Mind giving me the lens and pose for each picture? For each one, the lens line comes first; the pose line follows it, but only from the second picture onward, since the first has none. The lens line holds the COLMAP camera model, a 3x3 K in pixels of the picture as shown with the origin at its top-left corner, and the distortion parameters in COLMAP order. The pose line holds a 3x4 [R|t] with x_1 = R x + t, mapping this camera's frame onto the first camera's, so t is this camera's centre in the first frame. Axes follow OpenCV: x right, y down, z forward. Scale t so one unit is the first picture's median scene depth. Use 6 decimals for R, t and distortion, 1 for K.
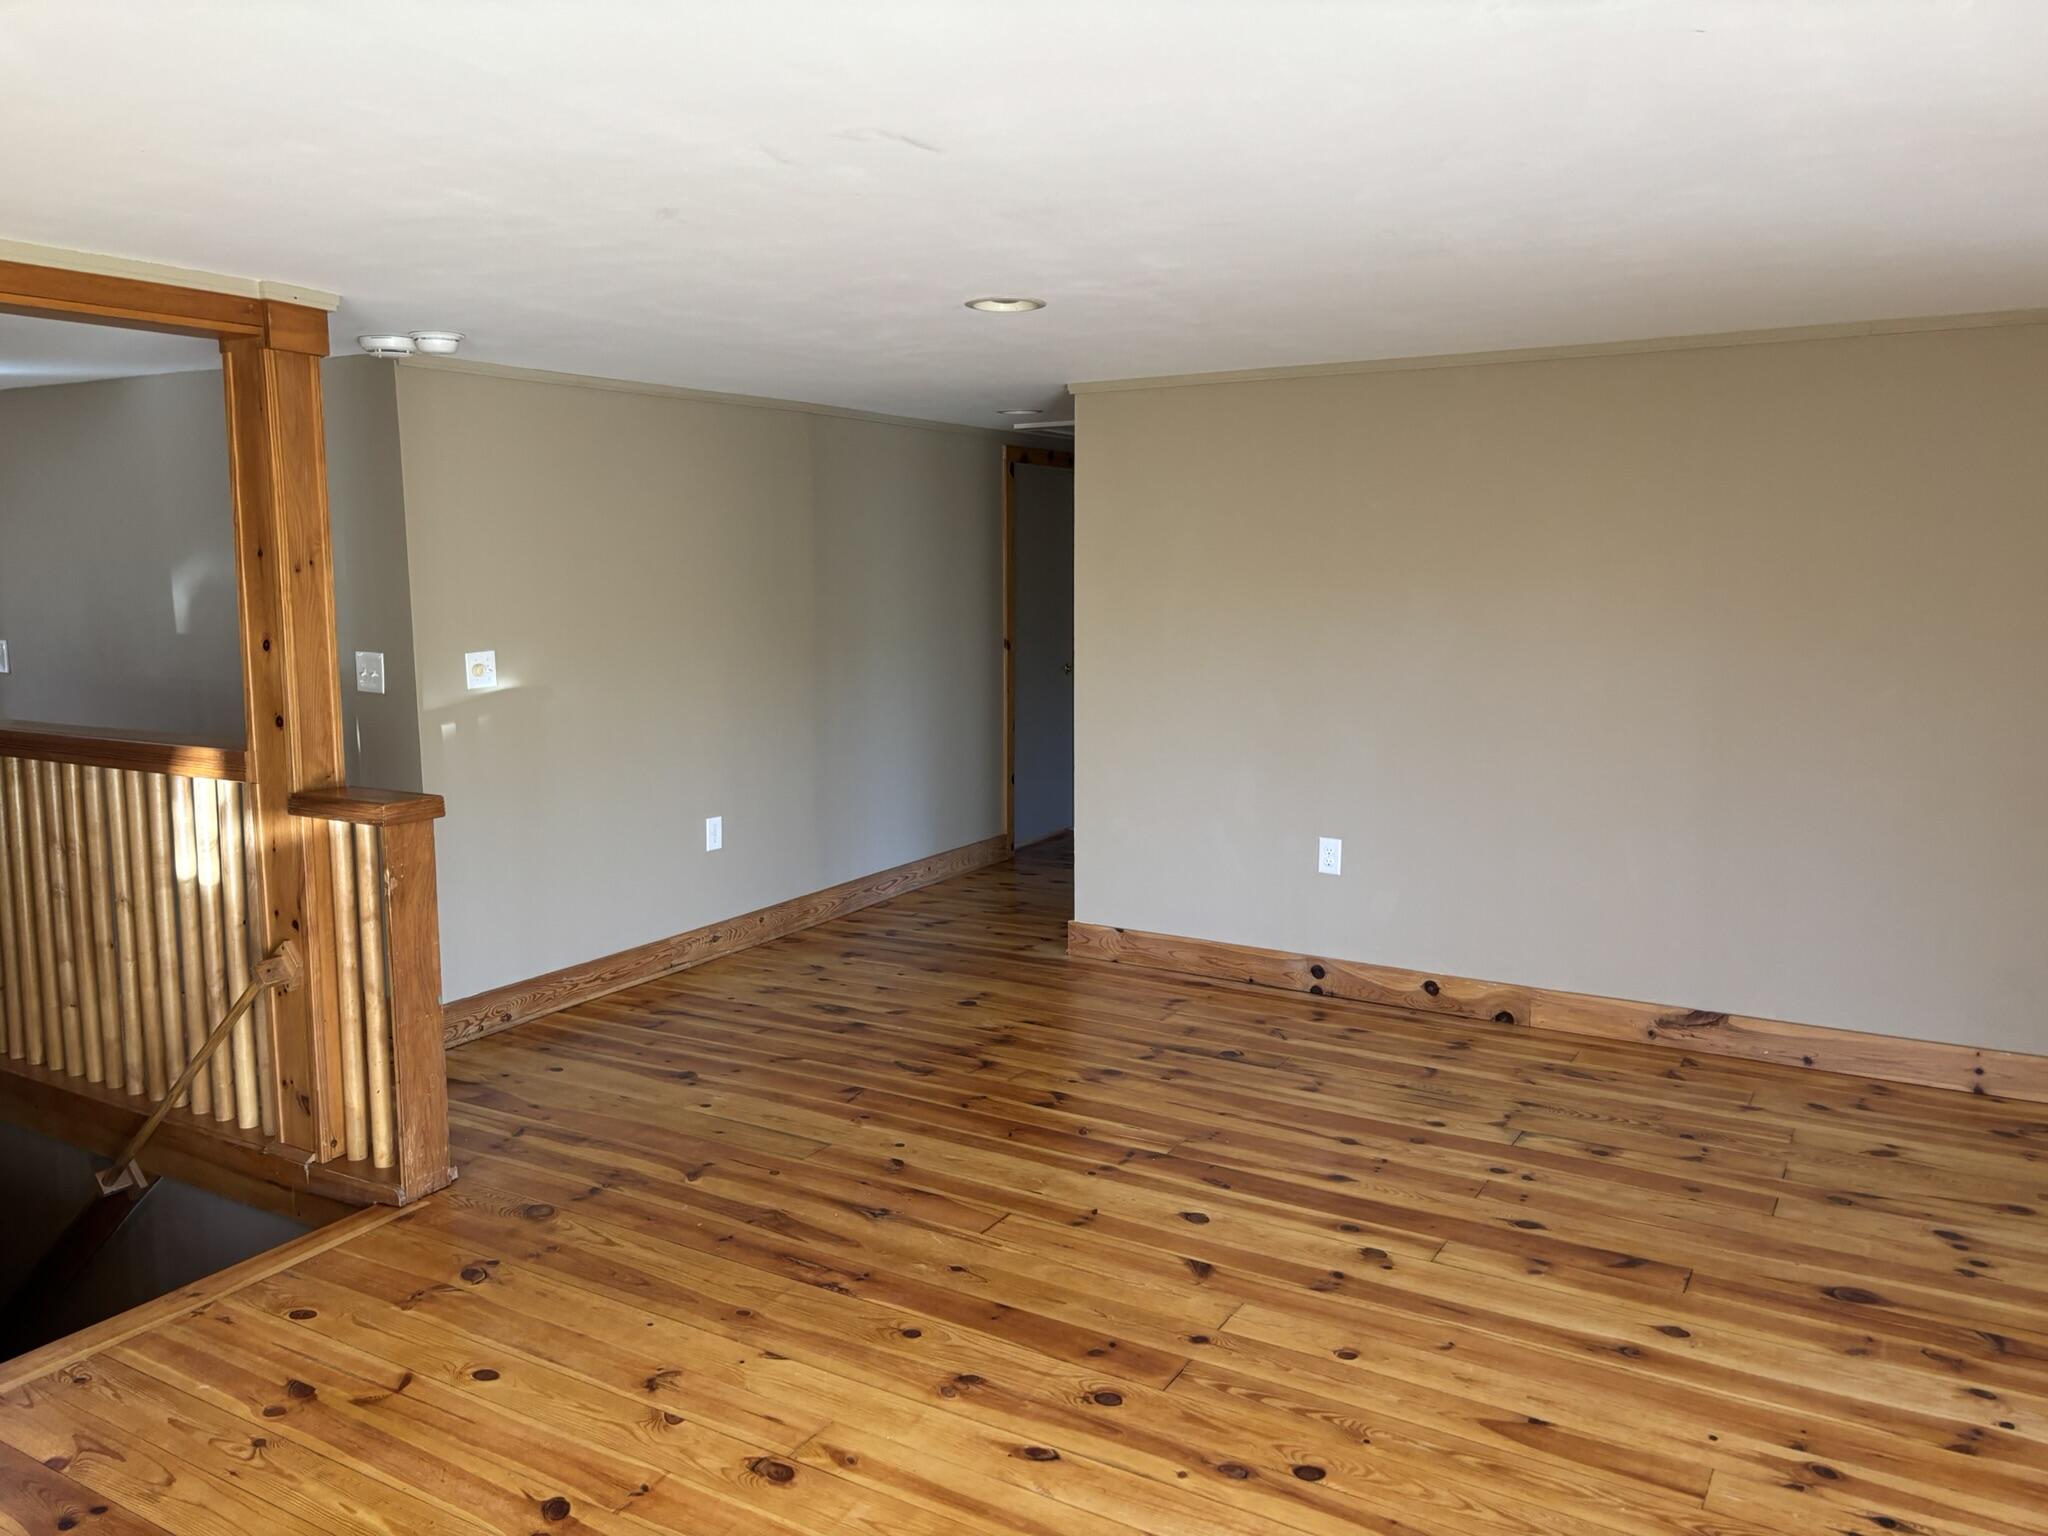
lens RADIAL K [[1566.7, 0, 1019.1], [0, 1566.7, 756.5], [0, 0, 1]] dist [0.048048, -0.044717]
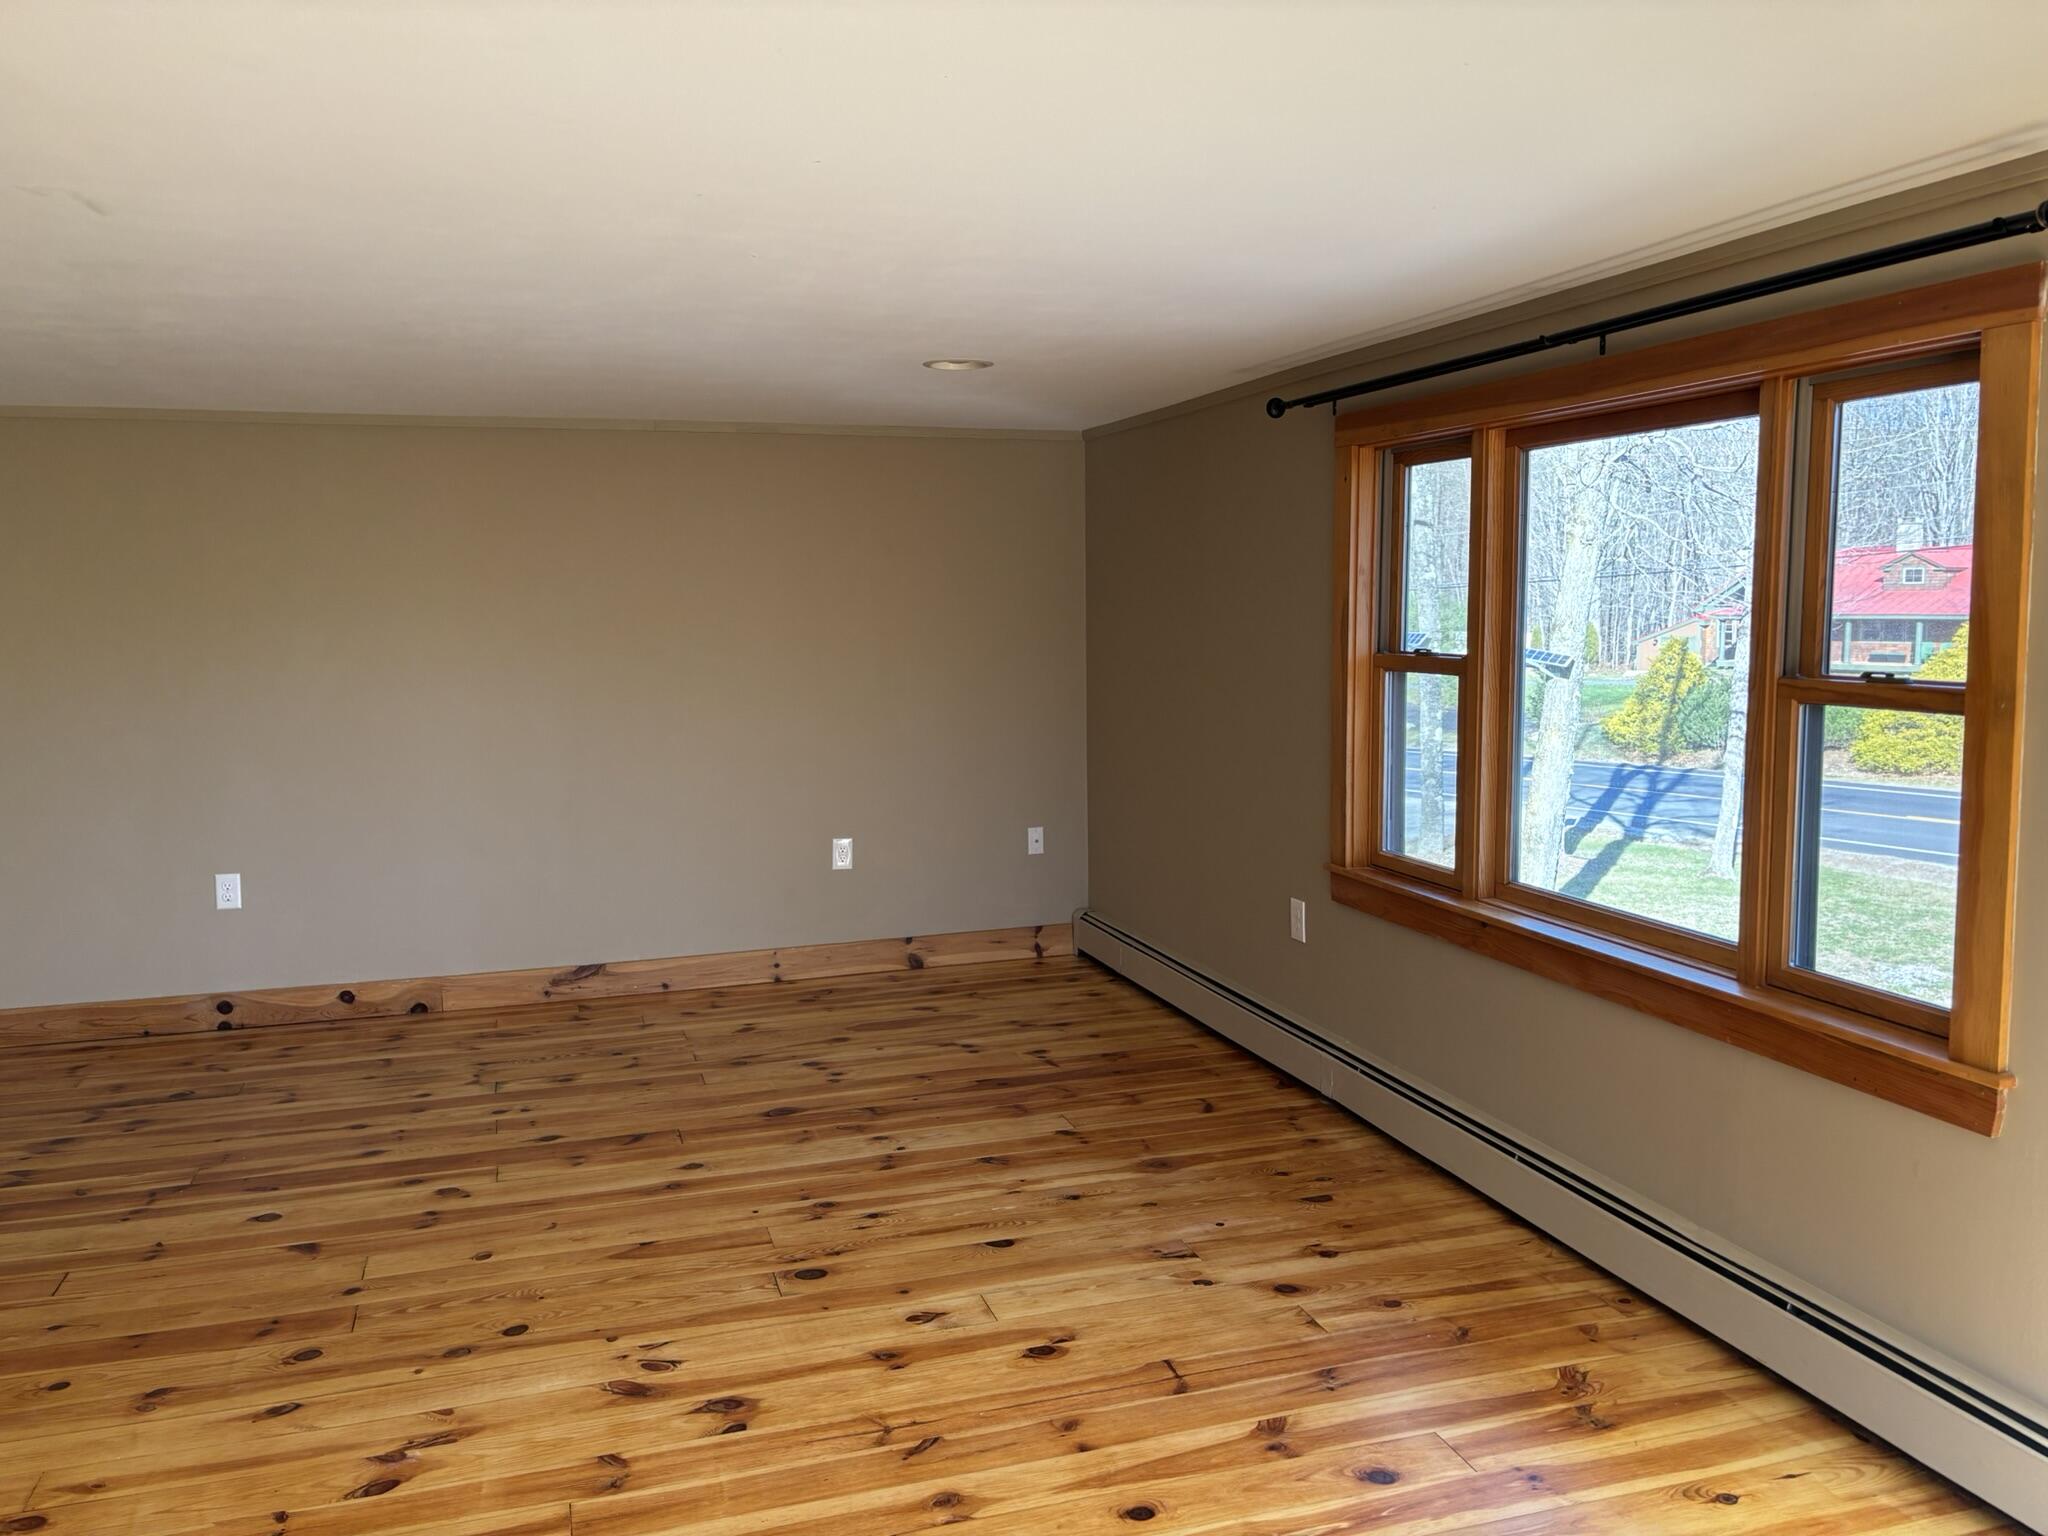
lens RADIAL K [[1566.7, 0, 1014.6], [0, 1566.7, 769.0], [0, 0, 1]] dist [0.048048, -0.044717]
pose [[0.662354, -0.086292, 0.744205, -0.346331], [0.104576, 0.994269, 0.022213, 0.022538], [-0.741857, 0.063113, 0.667582, -0.114227]]
